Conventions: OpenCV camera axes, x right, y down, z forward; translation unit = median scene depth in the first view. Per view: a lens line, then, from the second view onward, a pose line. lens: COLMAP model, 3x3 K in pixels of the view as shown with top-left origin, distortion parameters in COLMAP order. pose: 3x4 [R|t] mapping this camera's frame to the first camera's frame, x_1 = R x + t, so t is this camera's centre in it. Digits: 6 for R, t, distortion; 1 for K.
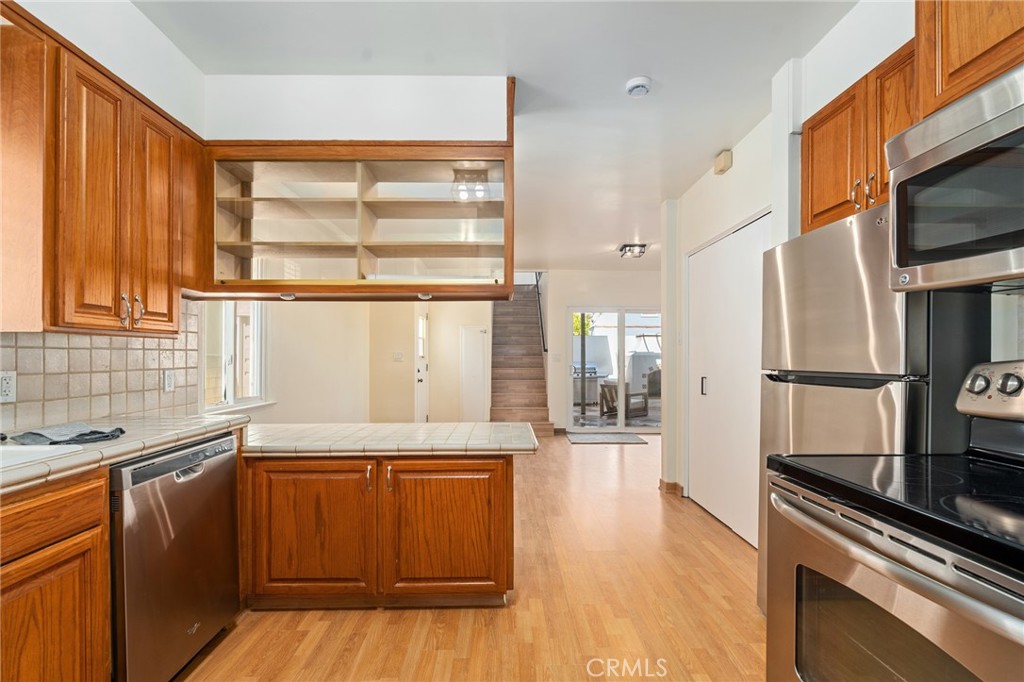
lens RADIAL K [[461.1, 0, 512.0], [0, 461.1, 341.0], [0, 0, 1]] dist [-0.000764, 0.000312]
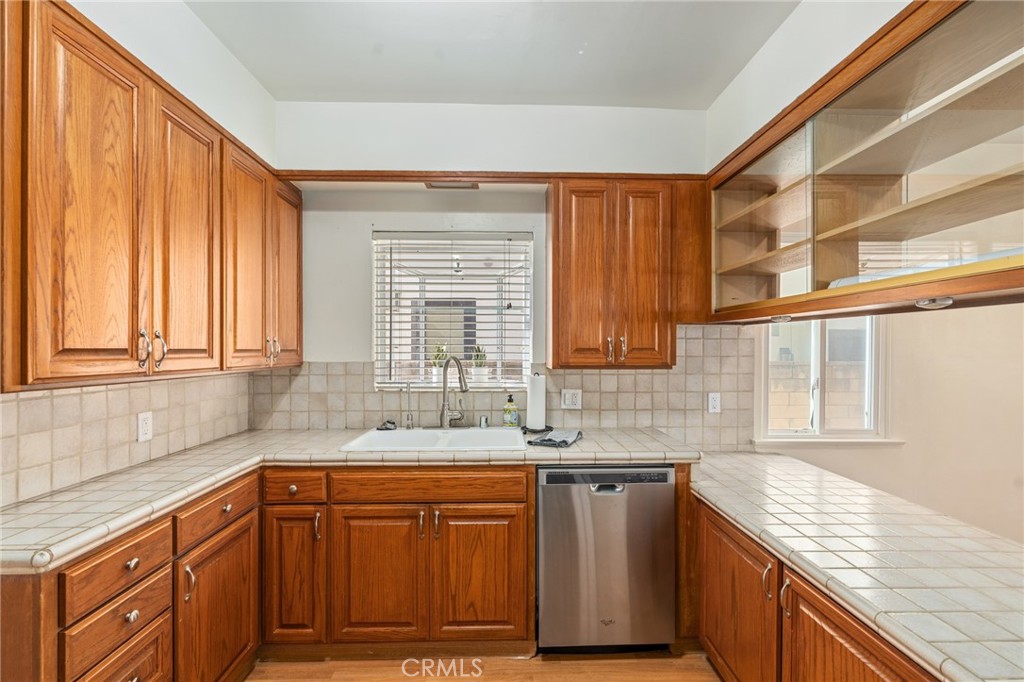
lens RADIAL K [[461.1, 0, 512.0], [0, 461.1, 341.0], [0, 0, 1]] dist [-0.000764, 0.000312]
pose [[0.008404, -0.004774, -0.999953, 0.414710], [0.031254, 0.999501, -0.004510, -0.084435], [0.999476, -0.031215, 0.008549, 0.639733]]
